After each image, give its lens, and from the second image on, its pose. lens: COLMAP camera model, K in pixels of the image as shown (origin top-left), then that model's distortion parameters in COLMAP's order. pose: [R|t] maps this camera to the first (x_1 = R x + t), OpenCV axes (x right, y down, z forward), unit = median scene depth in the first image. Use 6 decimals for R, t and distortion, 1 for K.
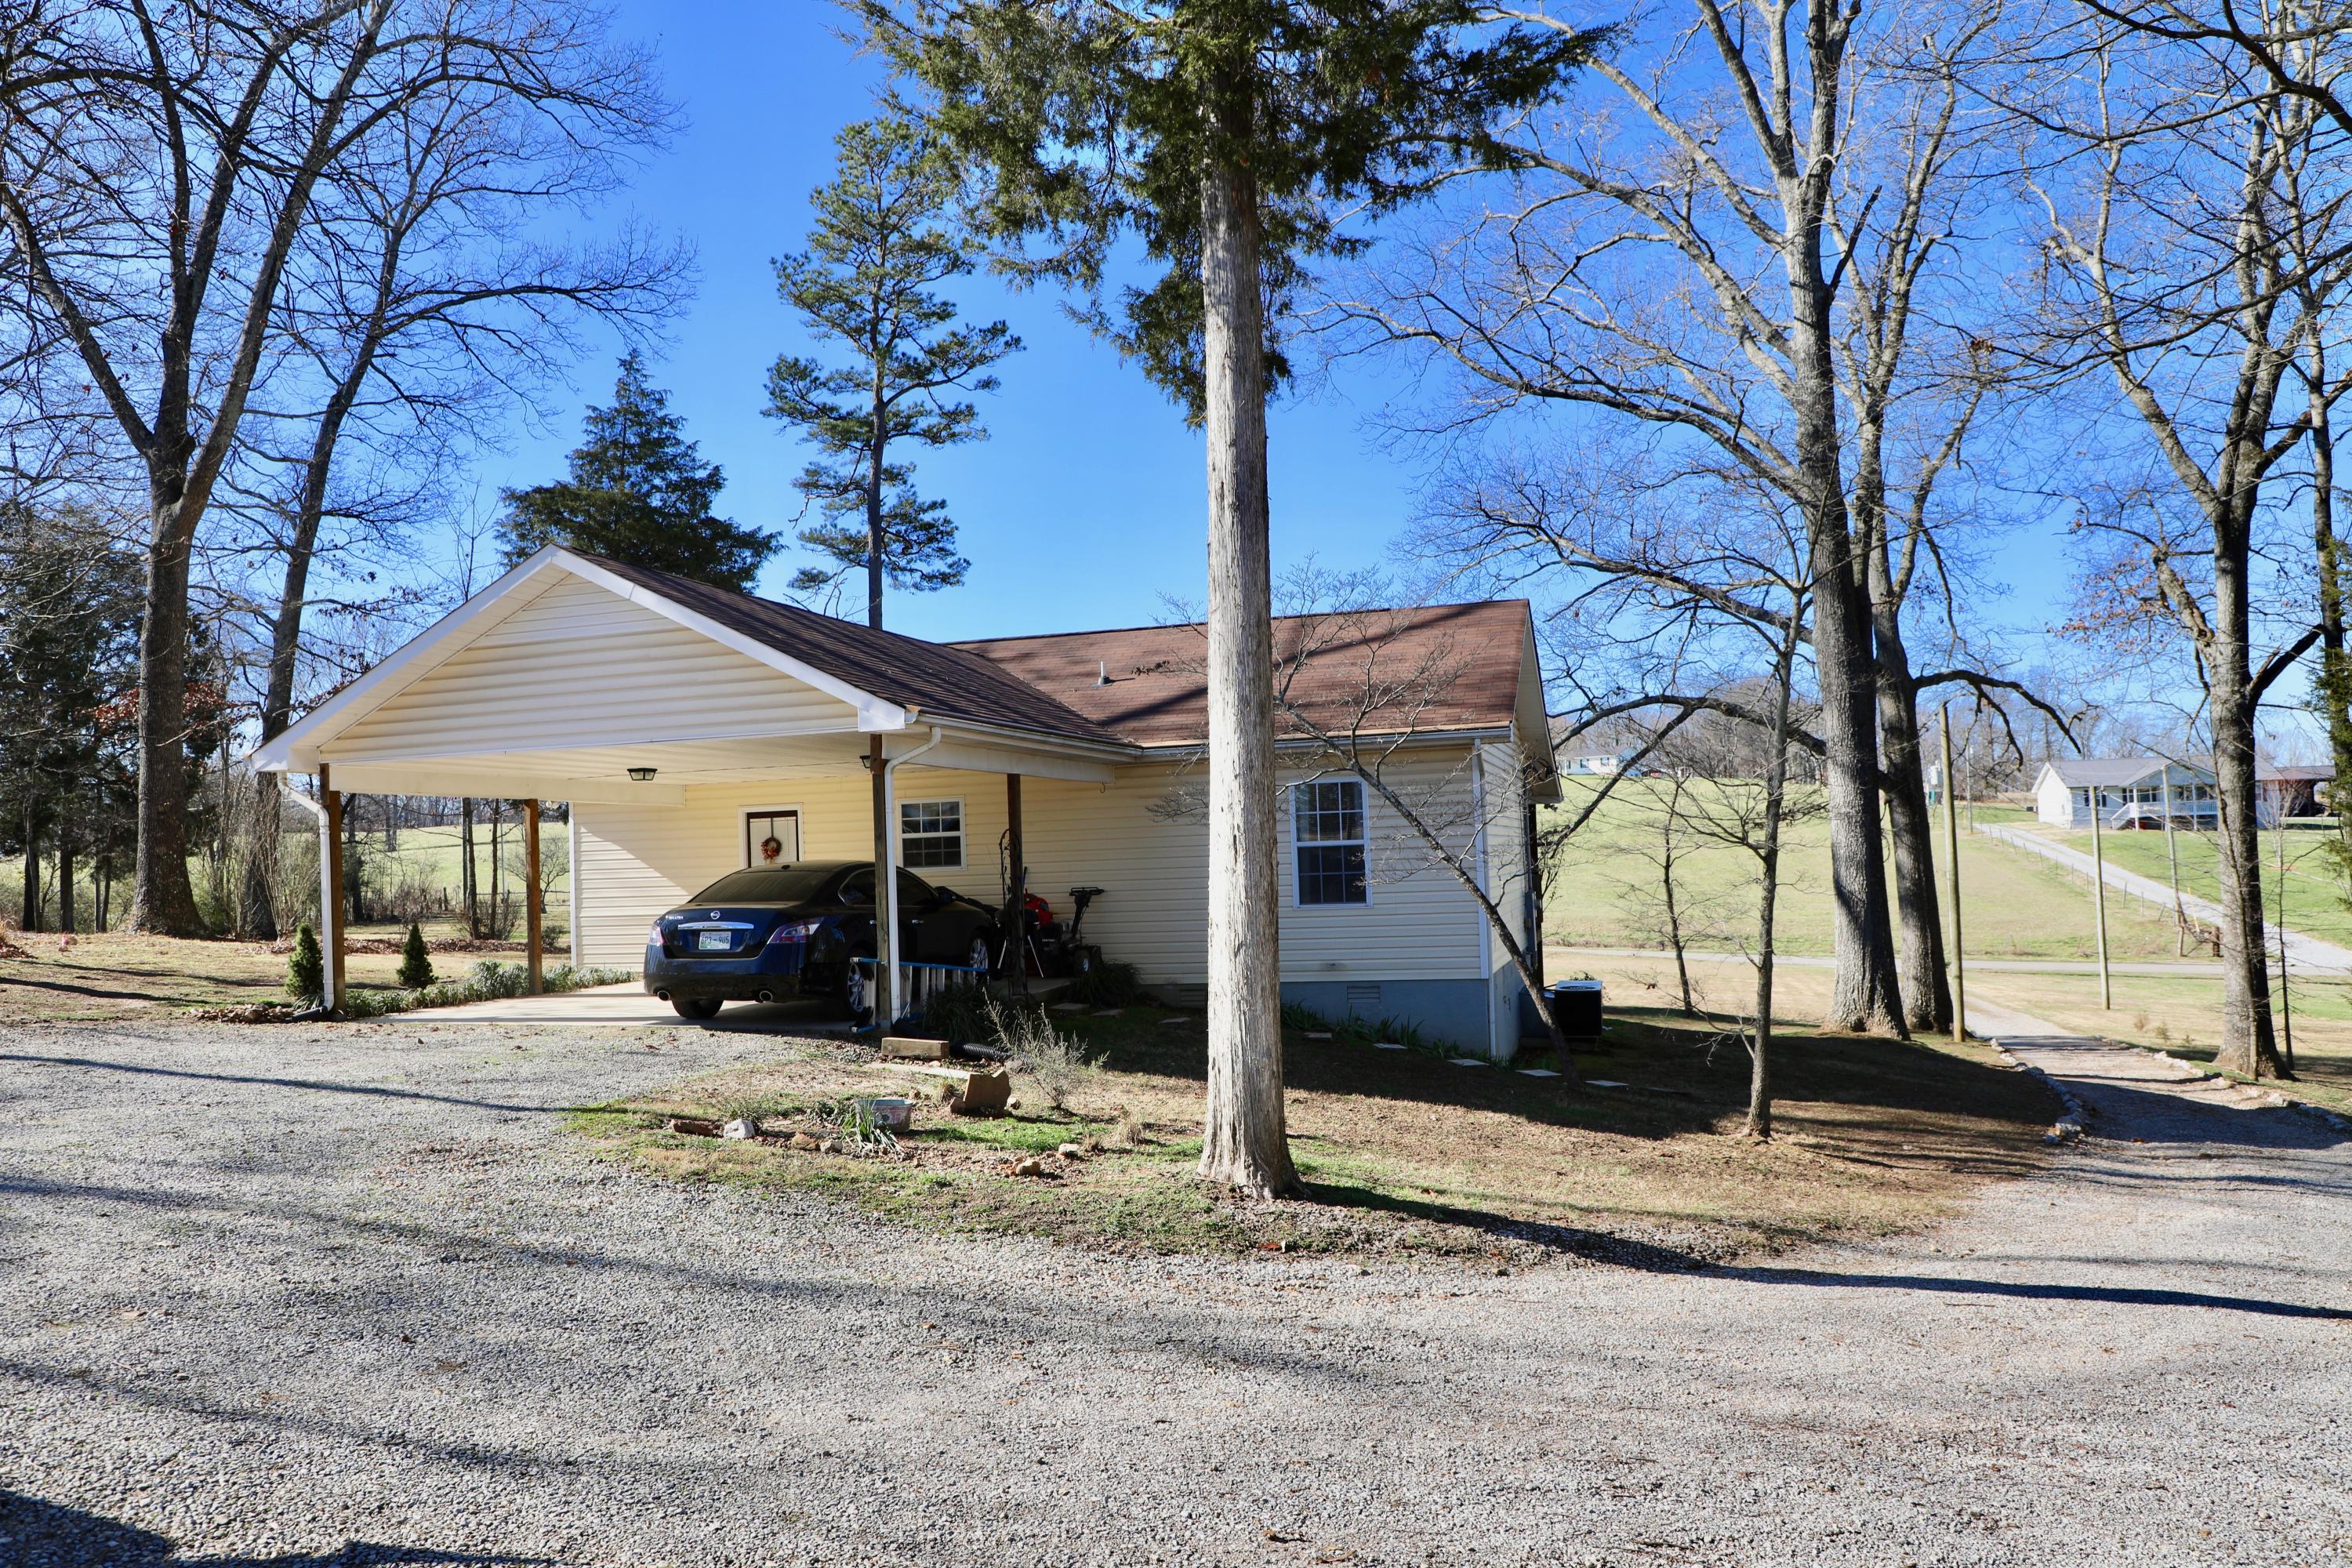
lens RADIAL K [[1641.7, 0, 1176.0], [0, 1641.7, 784.0], [0, 0, 1]] dist [-0.078691, 0.049726]
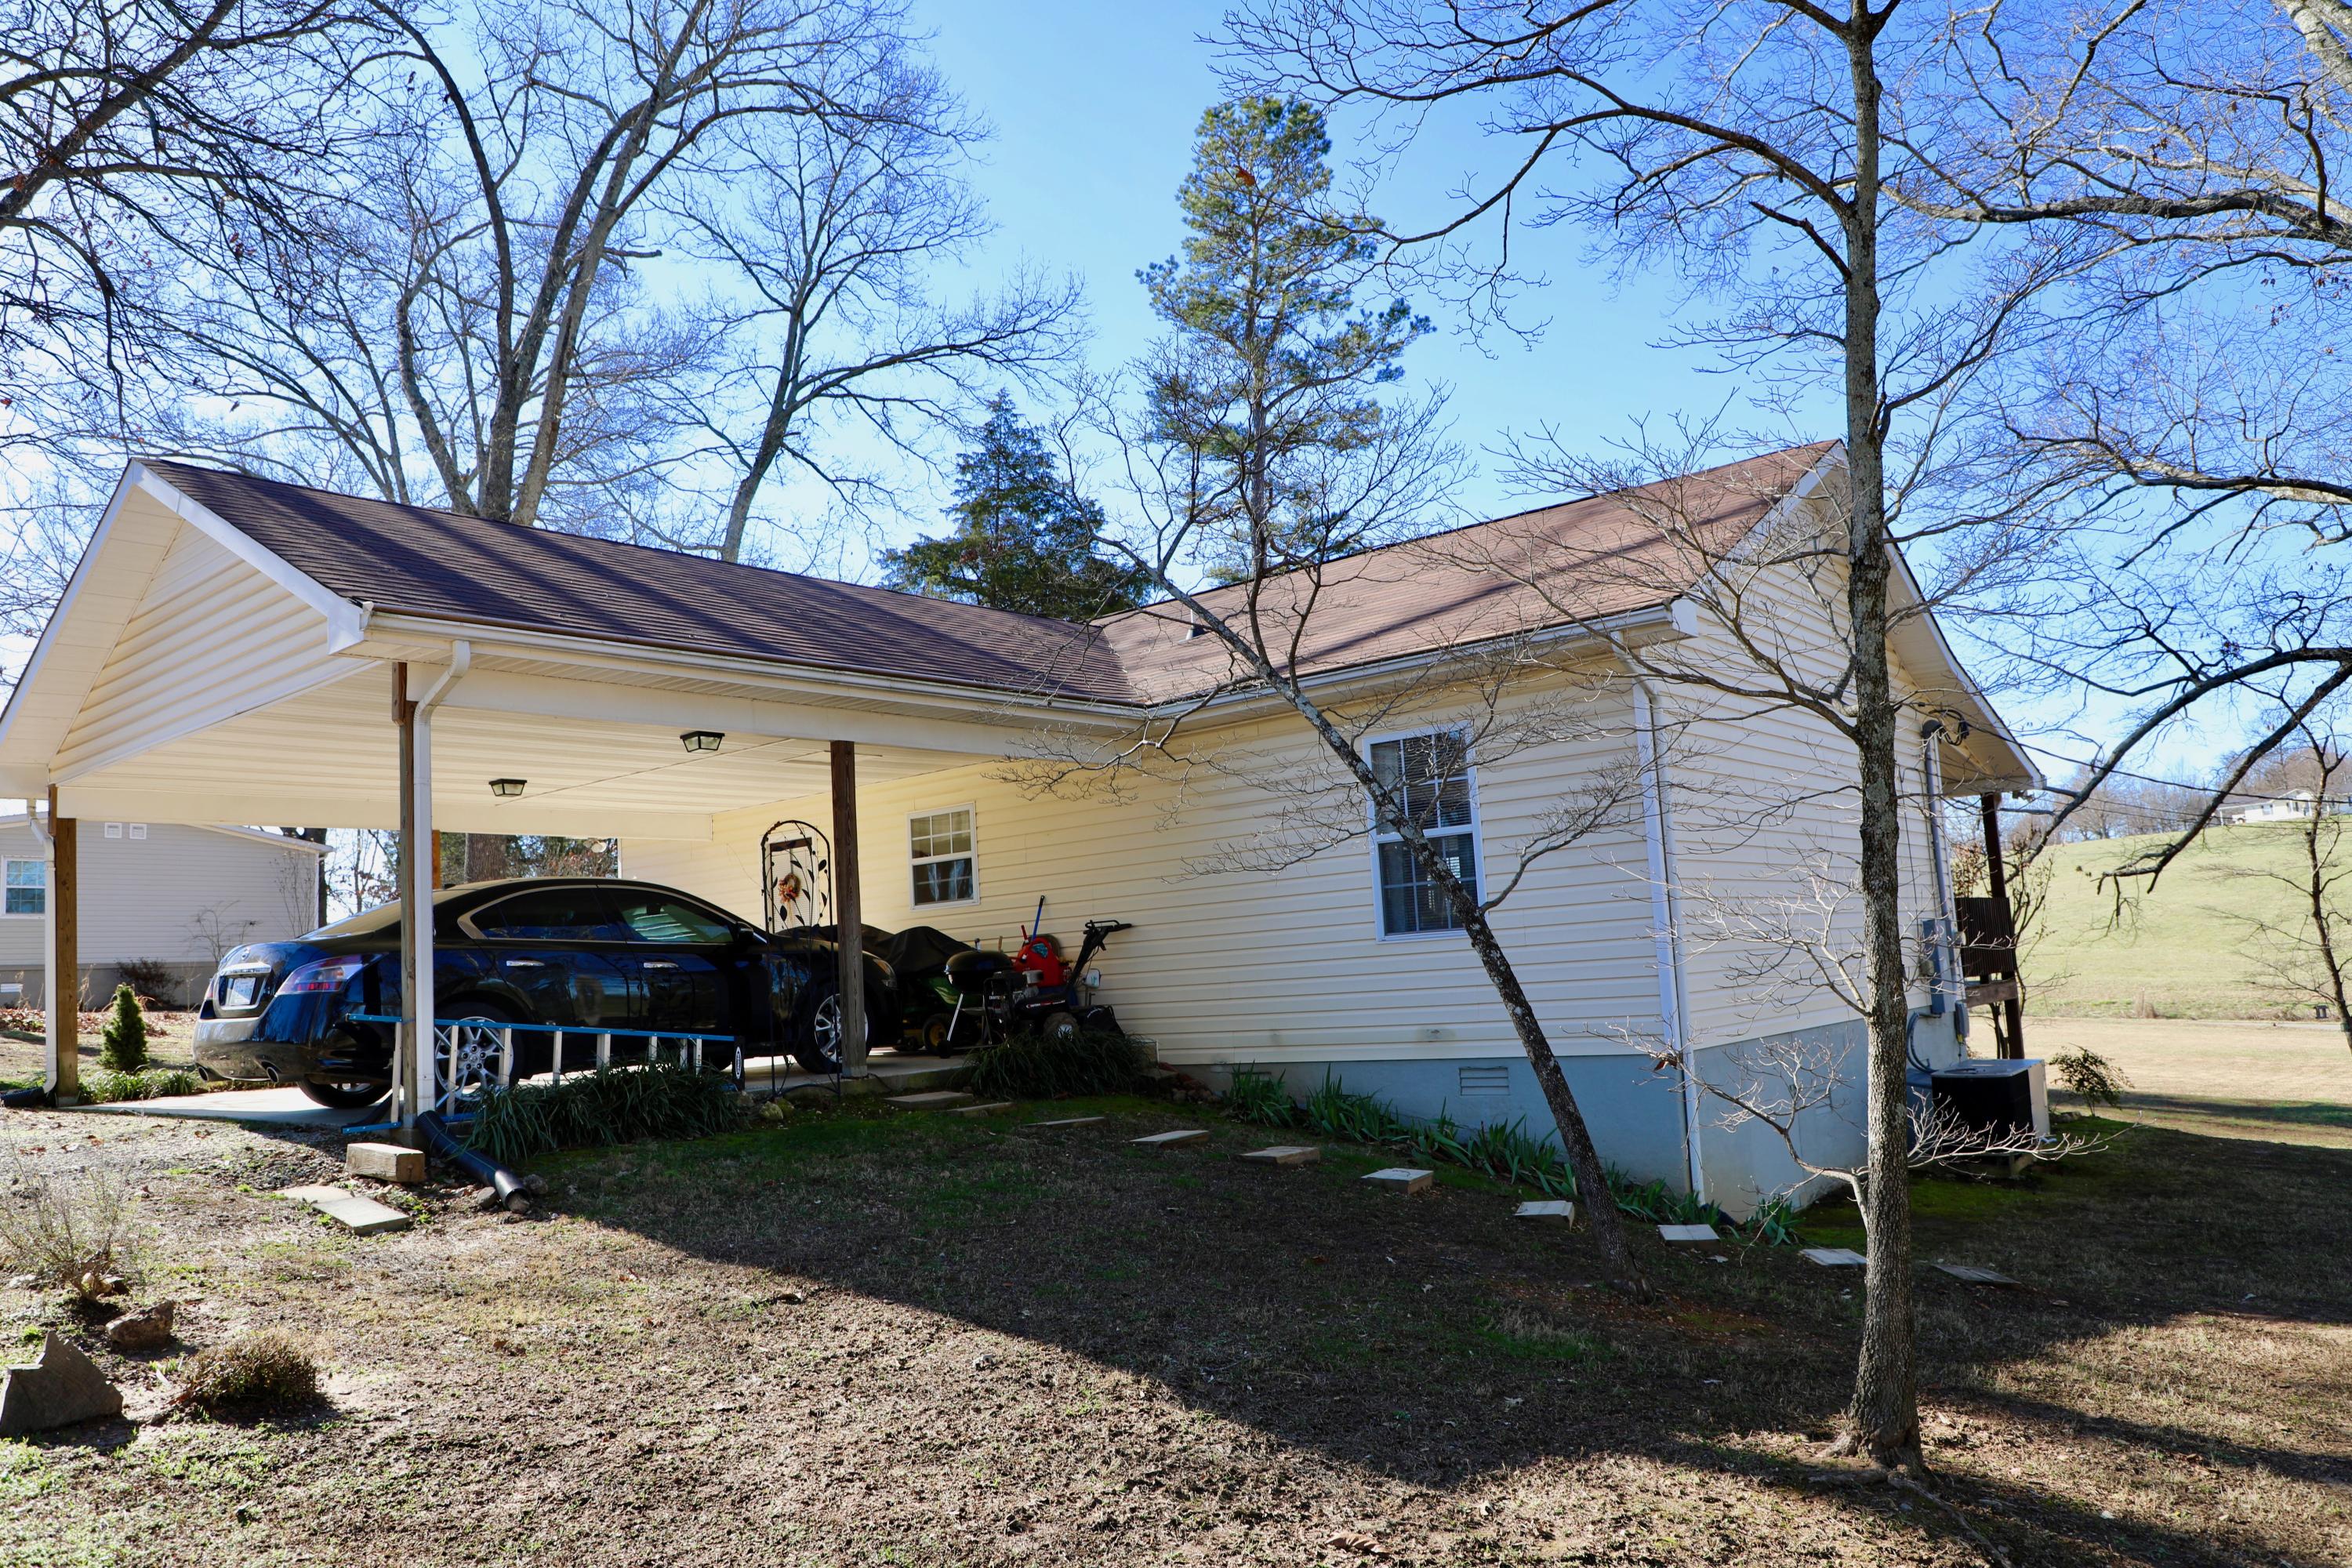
lens RADIAL K [[1631.8, 0, 1176.0], [0, 1631.8, 784.0], [0, 0, 1]] dist [-0.055505, -0.000787]
pose [[0.920080, -0.065259, -0.386256, 0.107936], [0.045441, 0.997150, -0.060227, 0.022078], [0.389085, 0.037862, 0.920423, 0.177304]]
